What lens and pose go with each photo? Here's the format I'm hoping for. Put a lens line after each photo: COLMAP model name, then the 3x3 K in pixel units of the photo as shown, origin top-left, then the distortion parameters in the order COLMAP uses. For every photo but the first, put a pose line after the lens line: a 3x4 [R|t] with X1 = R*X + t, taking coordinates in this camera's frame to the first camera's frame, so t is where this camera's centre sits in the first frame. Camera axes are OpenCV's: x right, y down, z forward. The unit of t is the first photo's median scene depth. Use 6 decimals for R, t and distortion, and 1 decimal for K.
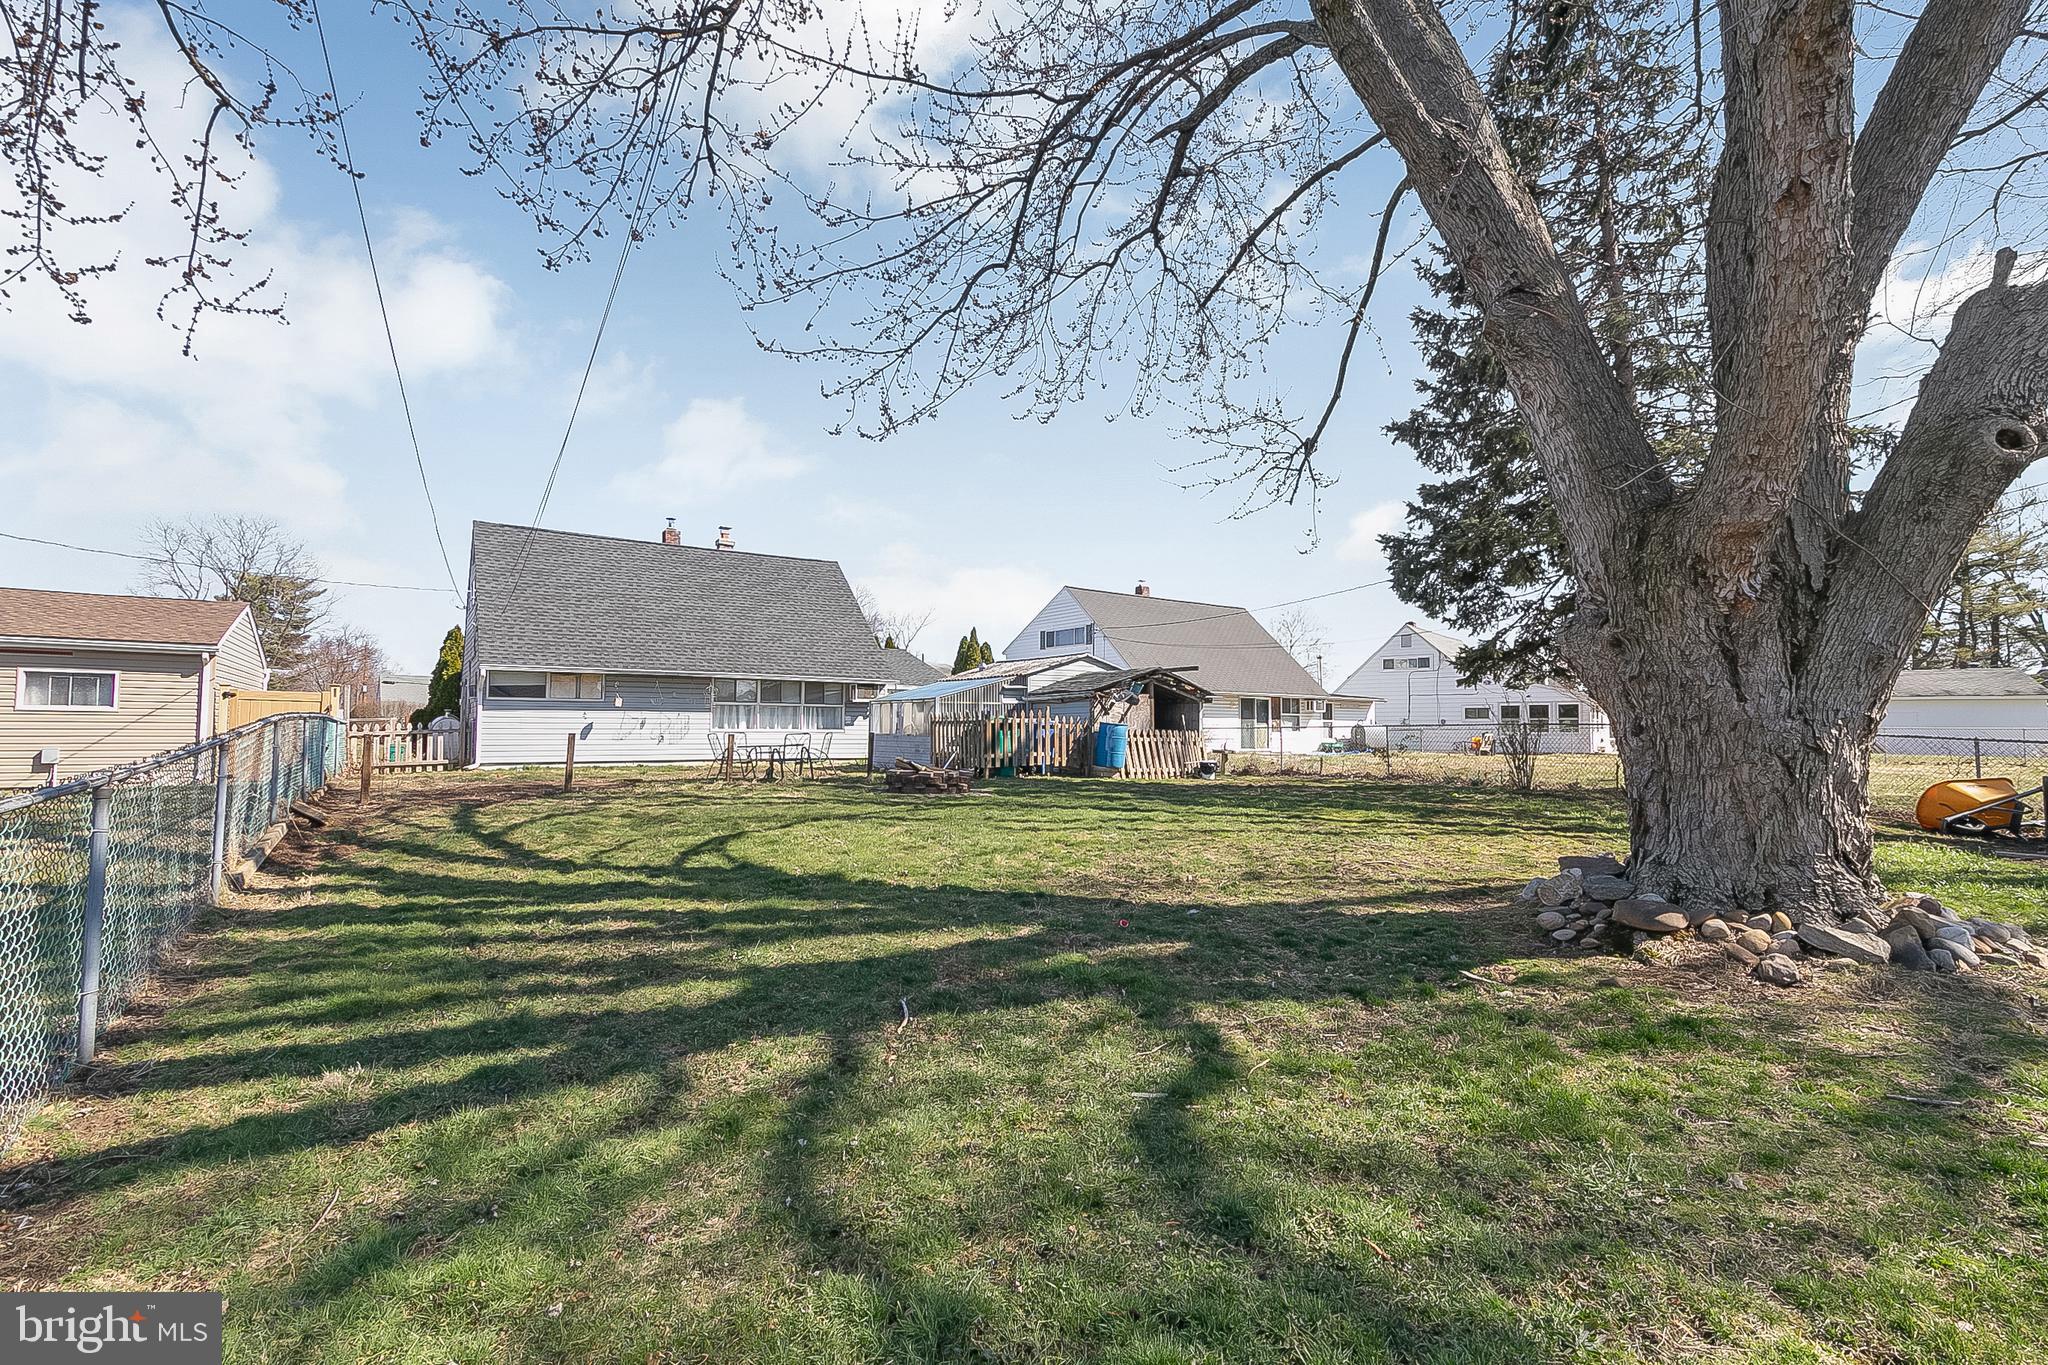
lens RADIAL K [[934.7, 0, 1026.9], [0, 934.7, 680.3], [0, 0, 1]] dist [0.018864, 0.000199]
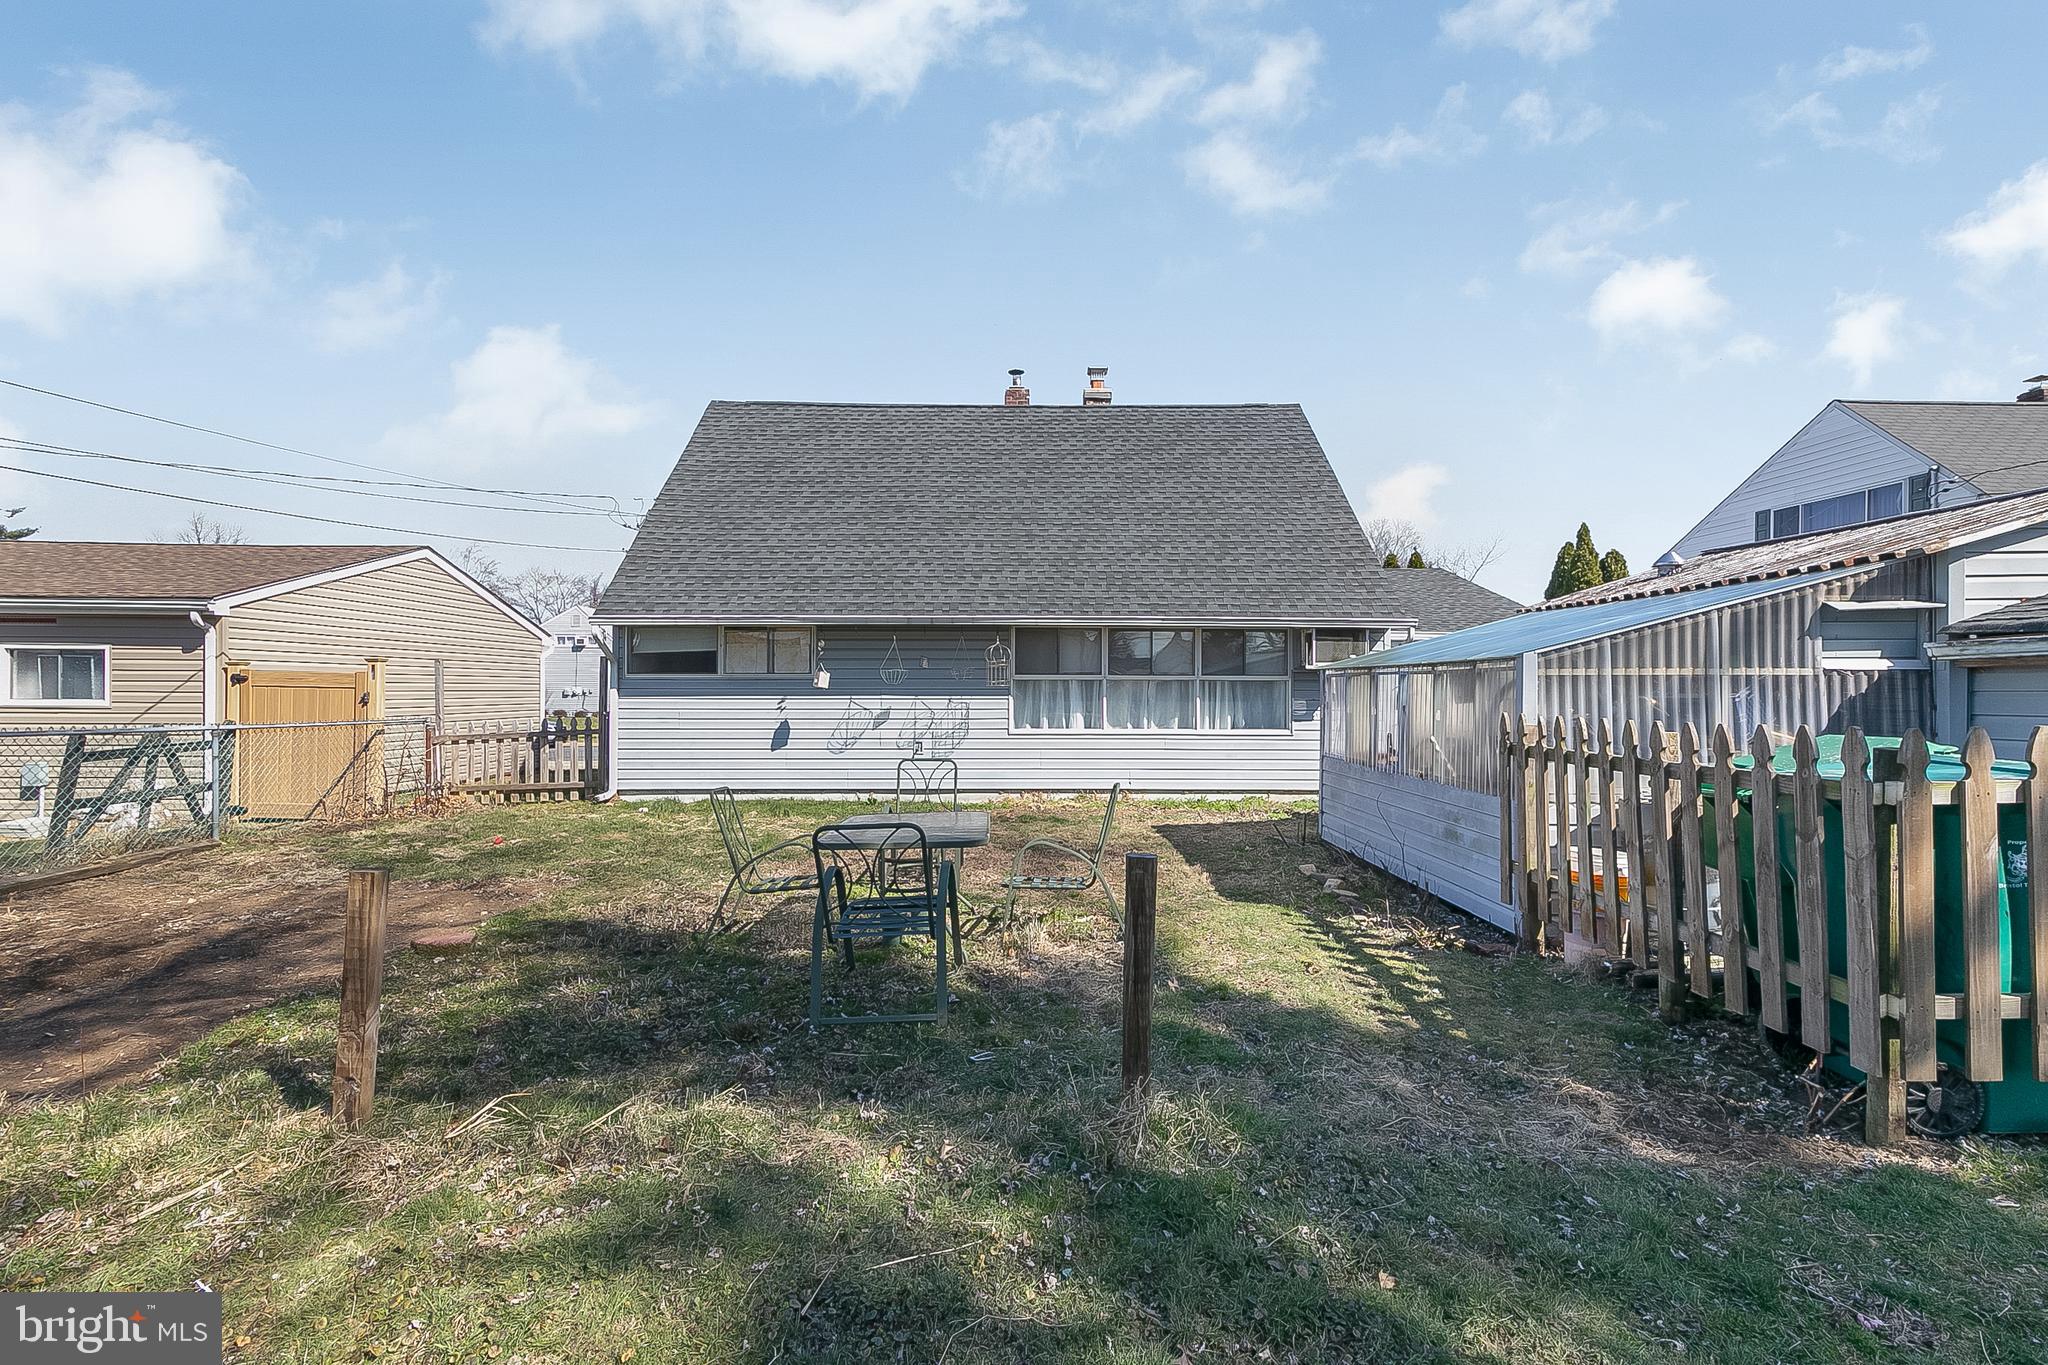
lens RADIAL K [[934.7, 0, 1026.9], [0, 934.7, 680.3], [0, 0, 1]] dist [0.018864, 0.000199]
pose [[0.842543, -0.009578, -0.538544, -0.061503], [0.031940, 0.998971, 0.032203, 0.010393], [0.537681, -0.044334, 0.841982, 0.608047]]
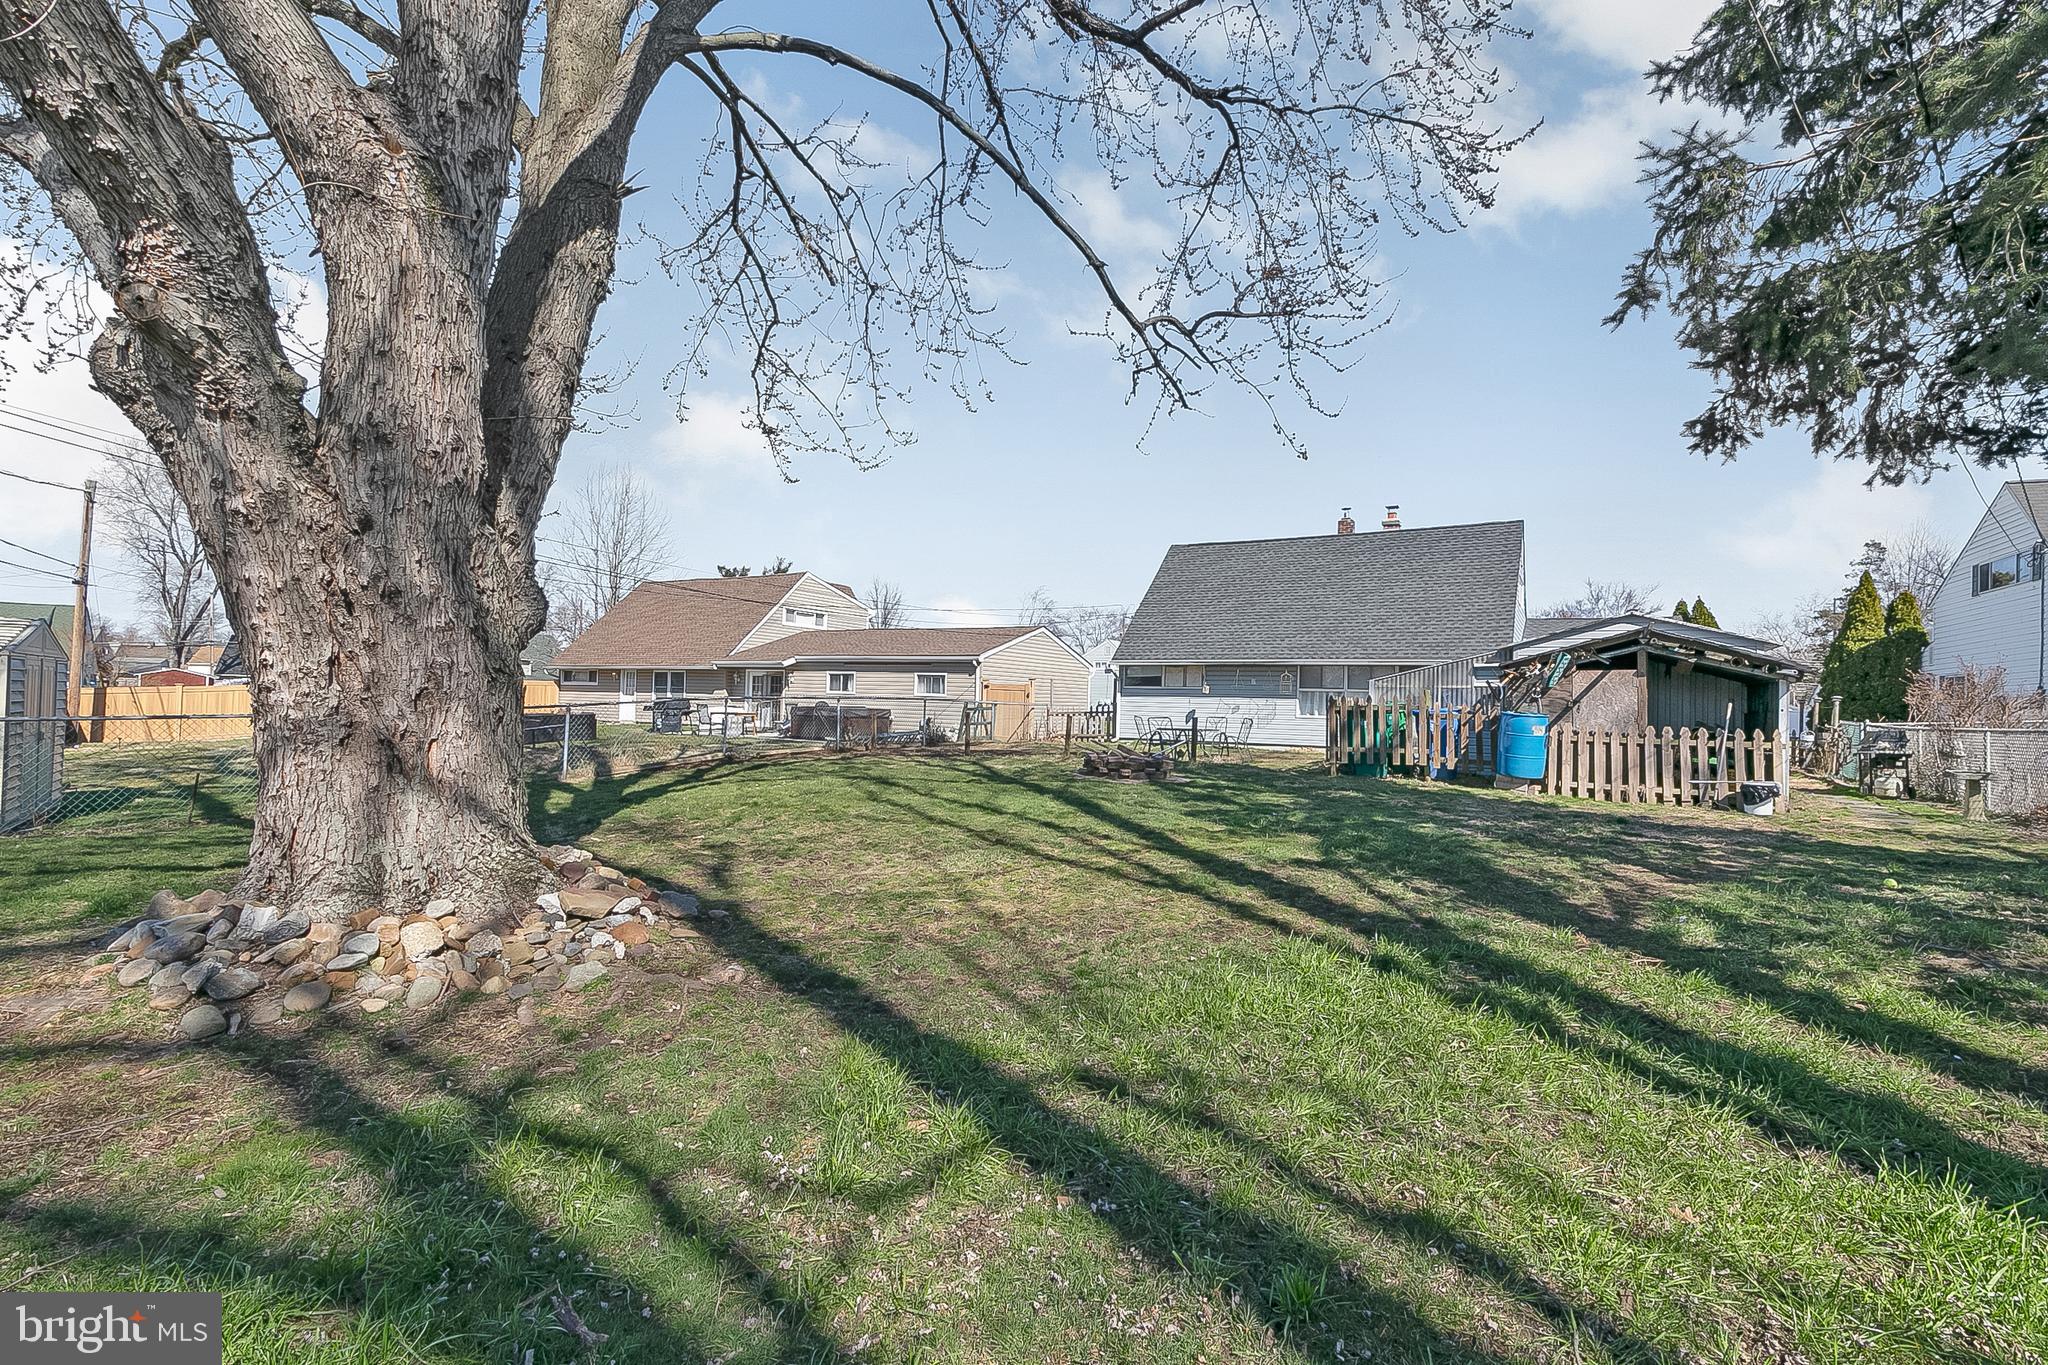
lens RADIAL K [[931.1, 0, 1021.6], [0, 931.1, 705.4], [0, 0, 1]] dist [0.026680, 0.000212]
pose [[0.445212, 0.007588, -0.895393, 0.462555], [0.025064, 0.999467, 0.020933, 0.012912], [0.895074, -0.031762, 0.444784, 0.290381]]
